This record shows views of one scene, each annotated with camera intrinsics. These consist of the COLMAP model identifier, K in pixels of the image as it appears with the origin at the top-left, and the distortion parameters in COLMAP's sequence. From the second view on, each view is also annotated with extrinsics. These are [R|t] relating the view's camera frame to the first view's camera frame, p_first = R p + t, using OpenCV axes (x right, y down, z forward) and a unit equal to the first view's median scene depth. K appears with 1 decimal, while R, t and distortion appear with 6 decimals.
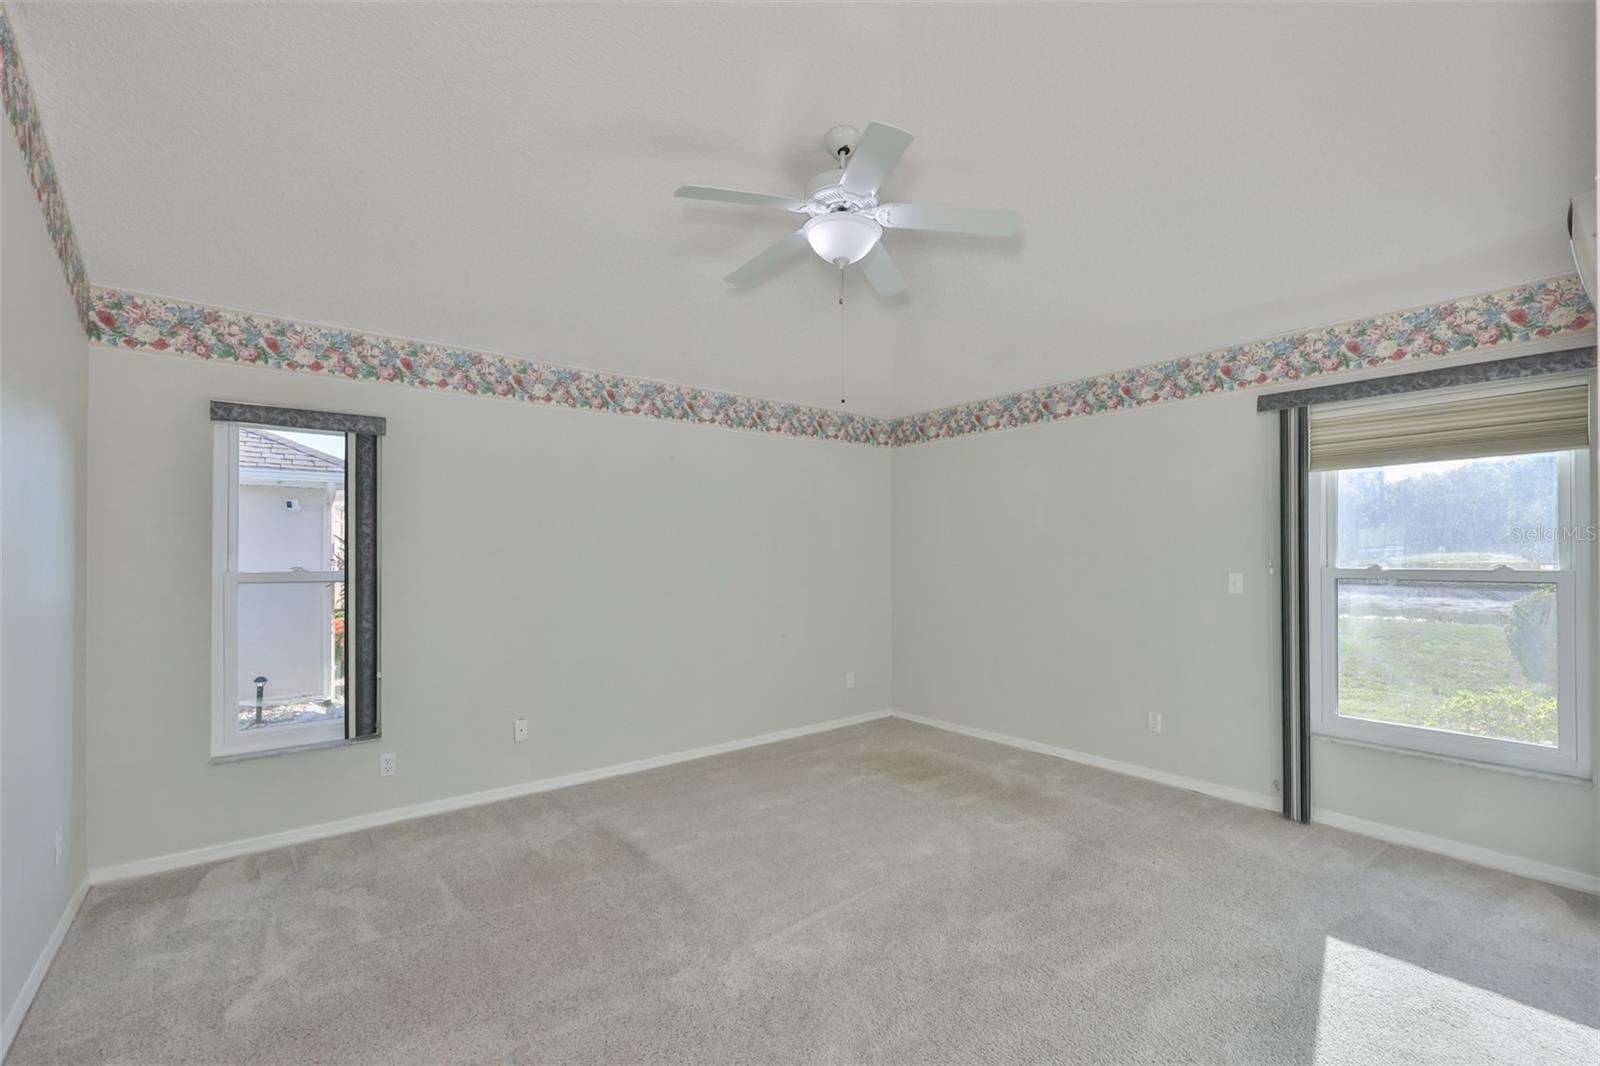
lens RADIAL K [[678.2, 0, 799.5], [0, 678.2, 529.0], [0, 0, 1]] dist [-0.000623, -0.000135]
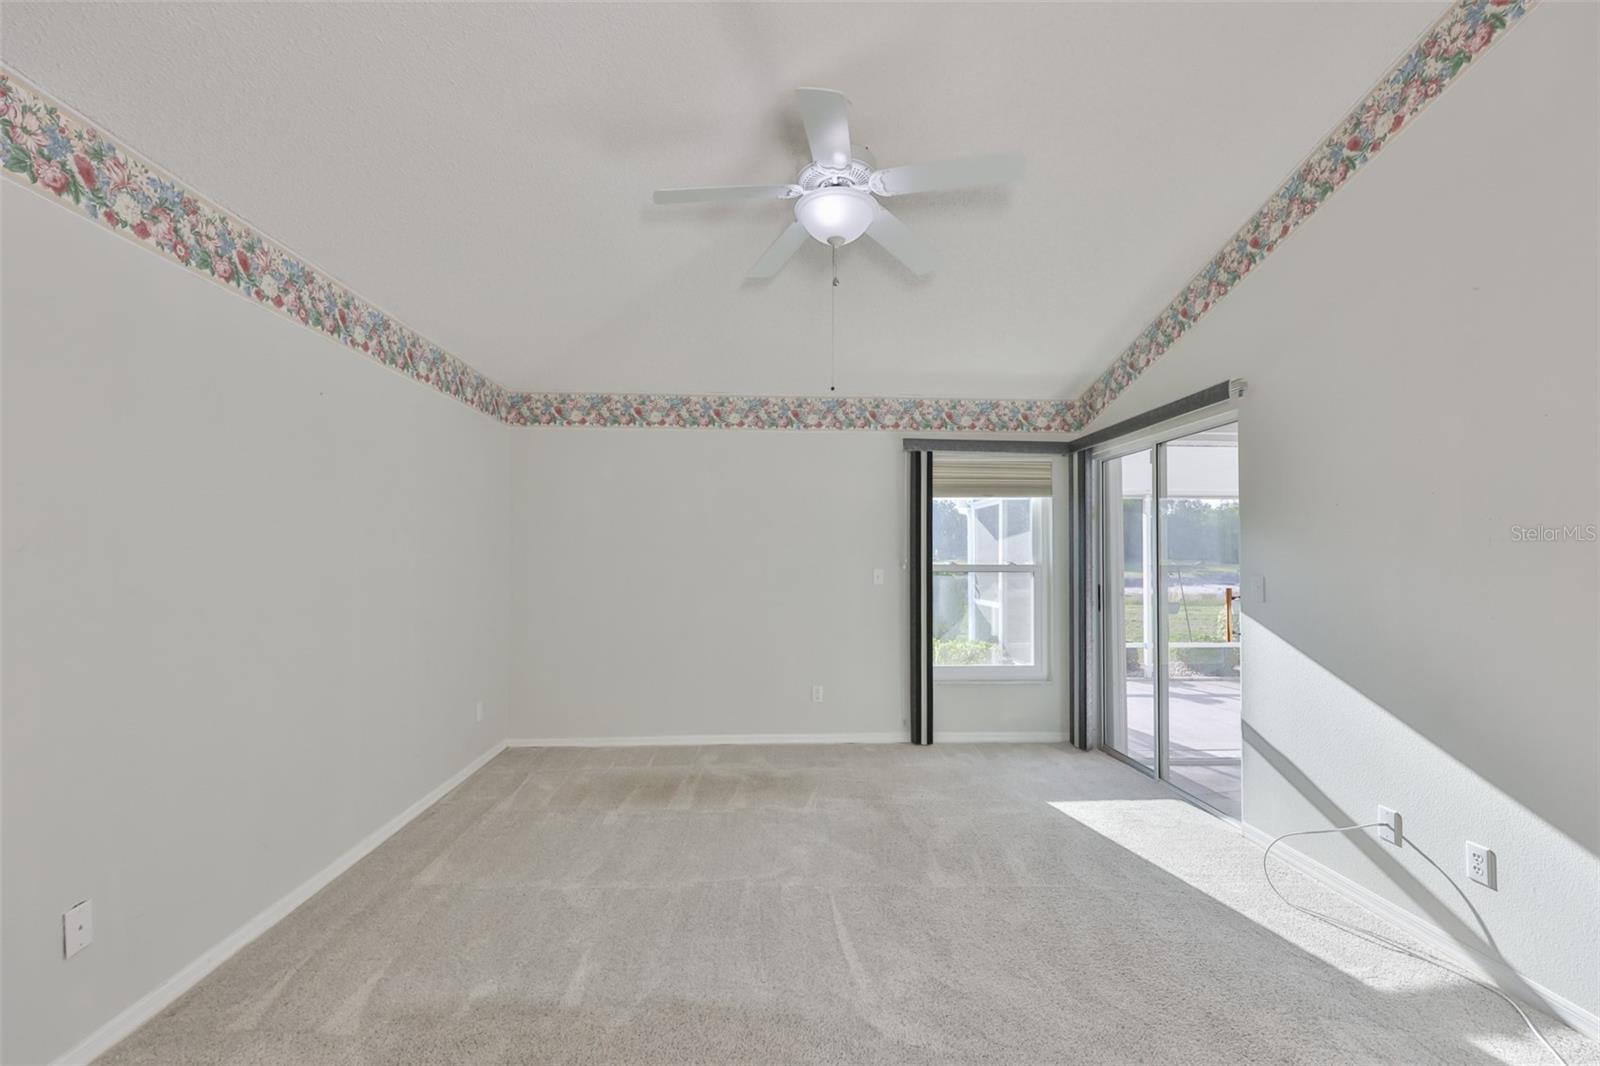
lens RADIAL K [[678.2, 0, 799.5], [0, 678.2, 529.0], [0, 0, 1]] dist [-0.000623, -0.000135]
pose [[0.590601, 0.035977, 0.806161, -0.530837], [-0.034343, 0.999221, -0.019433, 0.018885], [-0.806232, -0.016209, 0.591377, 0.356467]]
